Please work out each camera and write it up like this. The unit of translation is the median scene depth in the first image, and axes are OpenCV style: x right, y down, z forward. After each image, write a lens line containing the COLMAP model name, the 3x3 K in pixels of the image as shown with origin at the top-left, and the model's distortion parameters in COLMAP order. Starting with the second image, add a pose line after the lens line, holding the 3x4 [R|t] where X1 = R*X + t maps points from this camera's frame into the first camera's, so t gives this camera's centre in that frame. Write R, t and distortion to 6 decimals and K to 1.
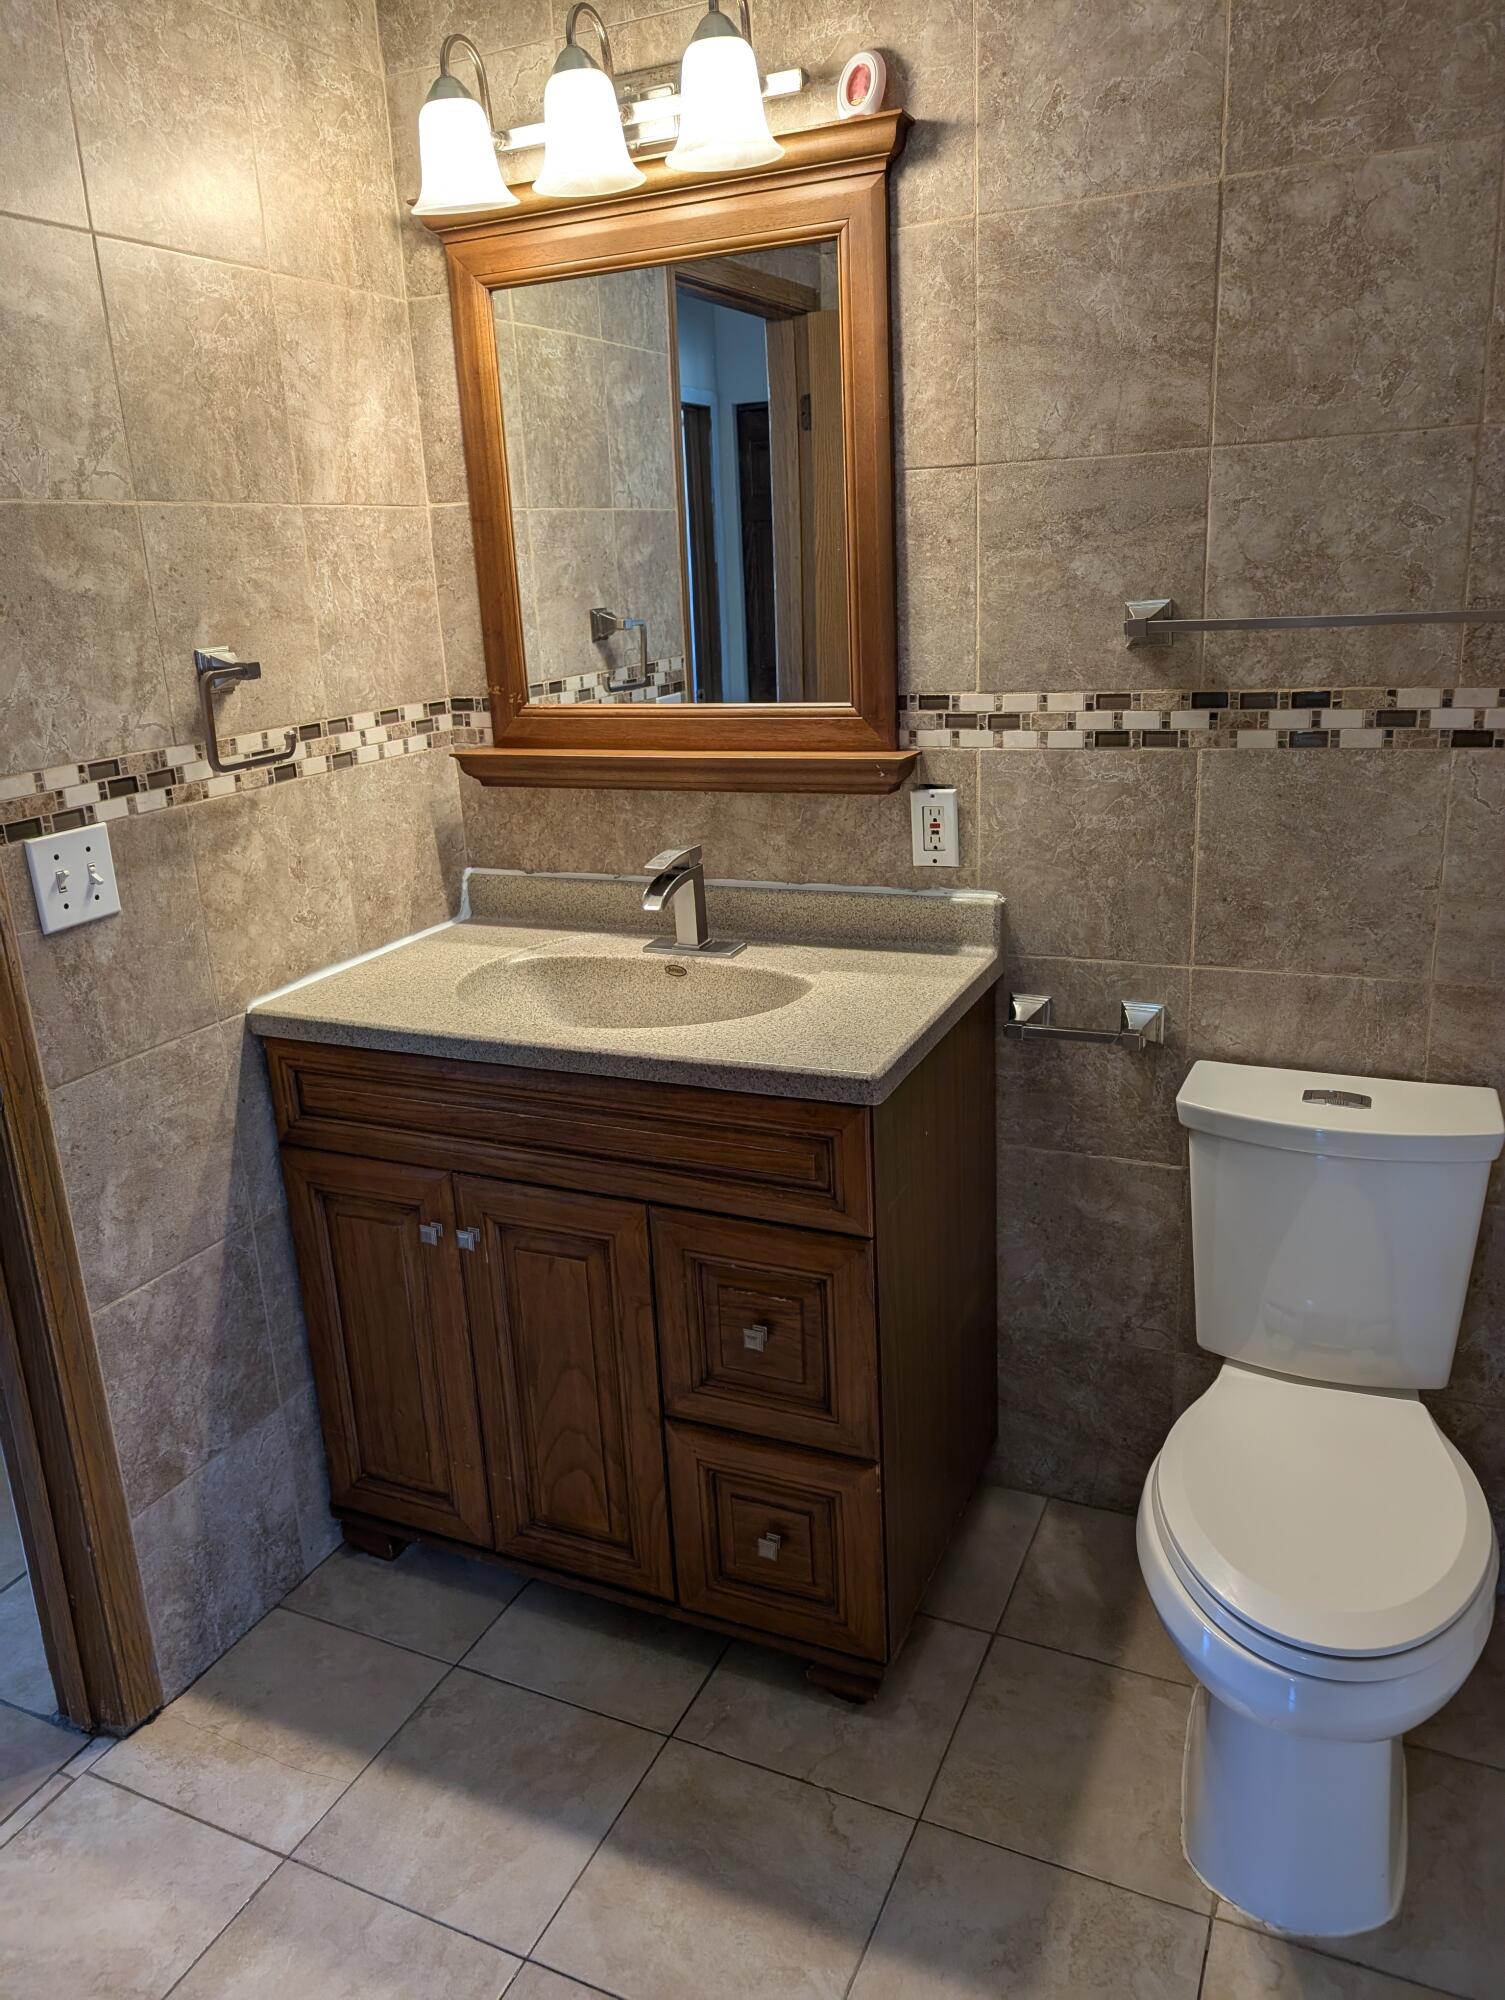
lens RADIAL K [[1445.0, 0, 752.5], [0, 1445.0, 1000.0], [0, 0, 1]] dist [0.011781, -0.005164]
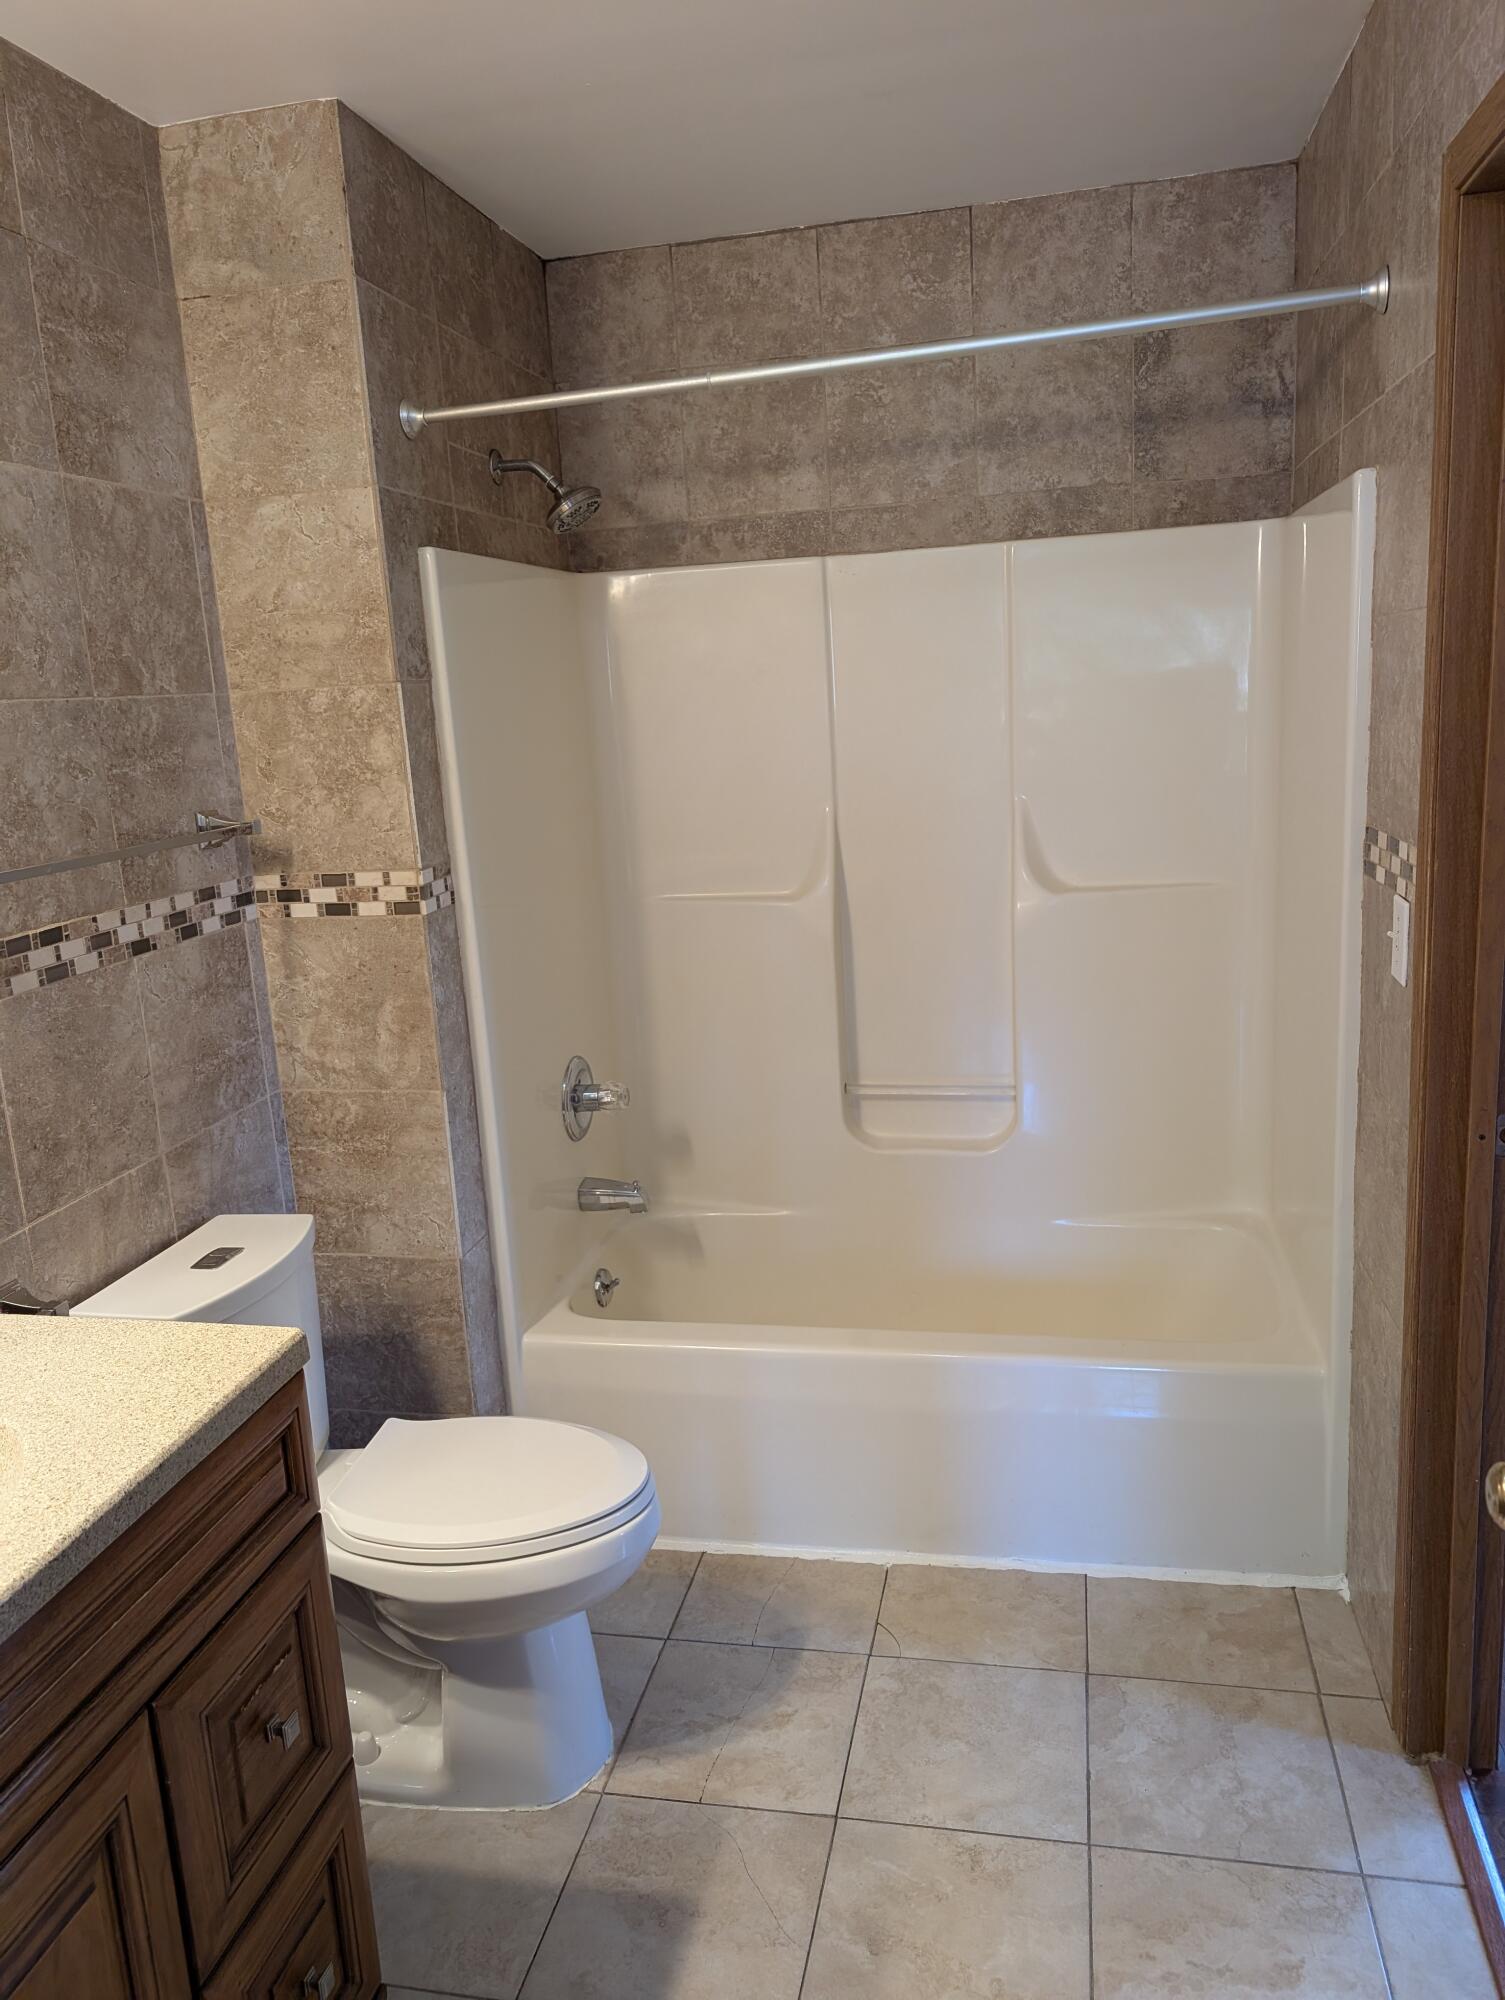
lens RADIAL K [[1445.0, 0, 752.5], [0, 1445.0, 1000.0], [0, 0, 1]] dist [0.011781, -0.005164]
pose [[-0.225459, -0.144189, 0.963524, -0.772966], [0.344677, 0.913221, 0.217314, -0.223580], [-0.911244, 0.381100, -0.156196, 0.733553]]
